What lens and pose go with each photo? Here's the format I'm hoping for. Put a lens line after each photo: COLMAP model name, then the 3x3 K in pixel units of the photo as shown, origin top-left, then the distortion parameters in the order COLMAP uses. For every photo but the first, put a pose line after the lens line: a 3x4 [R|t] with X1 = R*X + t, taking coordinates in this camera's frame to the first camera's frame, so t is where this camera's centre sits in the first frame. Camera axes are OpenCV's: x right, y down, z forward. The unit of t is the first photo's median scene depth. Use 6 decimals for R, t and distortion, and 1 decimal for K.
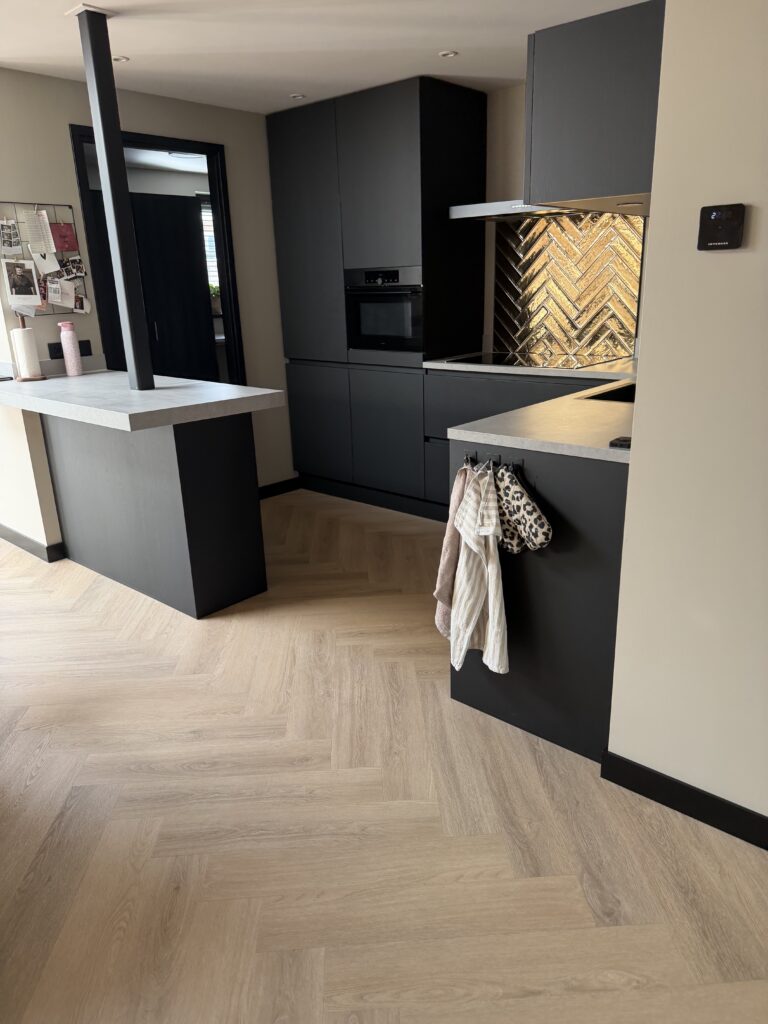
lens RADIAL K [[717.8, 0, 399.0], [0, 717.8, 518.0], [0, 0, 1]] dist [0.074883, -0.074866]
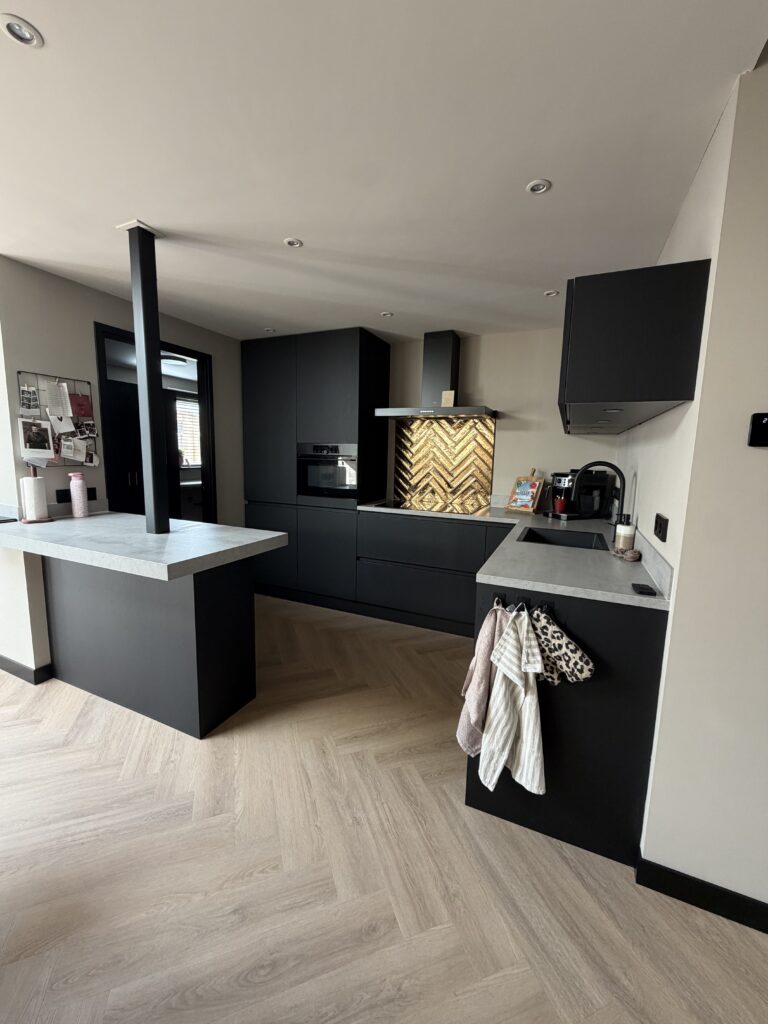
lens RADIAL K [[407.1, 0, 384.0], [0, 407.1, 512.0], [0, 0, 1]] dist [-0.001094, 0.000128]
pose [[0.956516, 0.009733, 0.291519, -0.225082], [0.041496, 0.984737, -0.169032, -0.096396], [-0.288714, 0.173779, 0.941512, 0.321448]]
